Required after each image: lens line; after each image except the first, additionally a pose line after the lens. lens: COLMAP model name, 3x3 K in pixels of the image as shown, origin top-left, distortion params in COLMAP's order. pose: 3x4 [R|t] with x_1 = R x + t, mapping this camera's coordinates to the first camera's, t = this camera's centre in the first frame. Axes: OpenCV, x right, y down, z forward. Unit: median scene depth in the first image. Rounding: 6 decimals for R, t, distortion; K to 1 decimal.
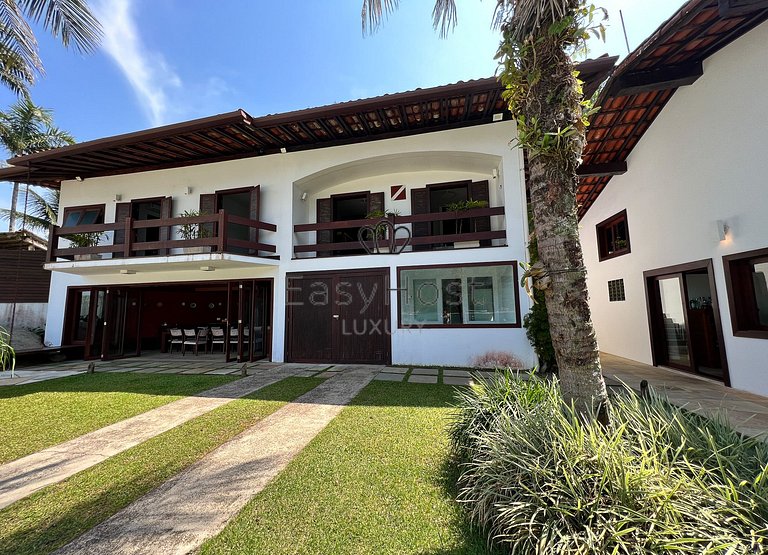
lens RADIAL K [[277.3, 0, 384.8], [0, 277.3, 275.2], [0, 0, 1]] dist [0.008648, -0.000132]
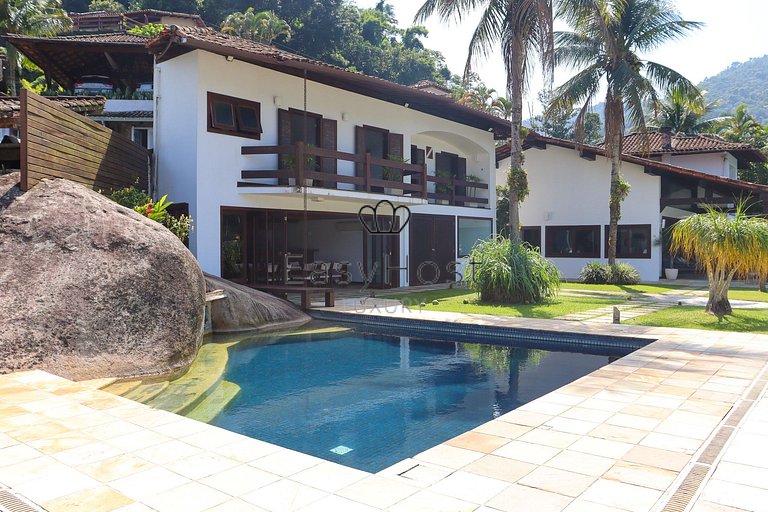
lens RADIAL K [[637.6, 0, 383.0], [0, 637.6, 252.9], [0, 0, 1]] dist [-0.062497, 0.016336]
pose [[0.433141, 0.005089, 0.901312, -2.775608], [-0.099359, 0.994159, 0.042136, 0.053659], [-0.895833, -0.107805, 0.431116, -0.101605]]
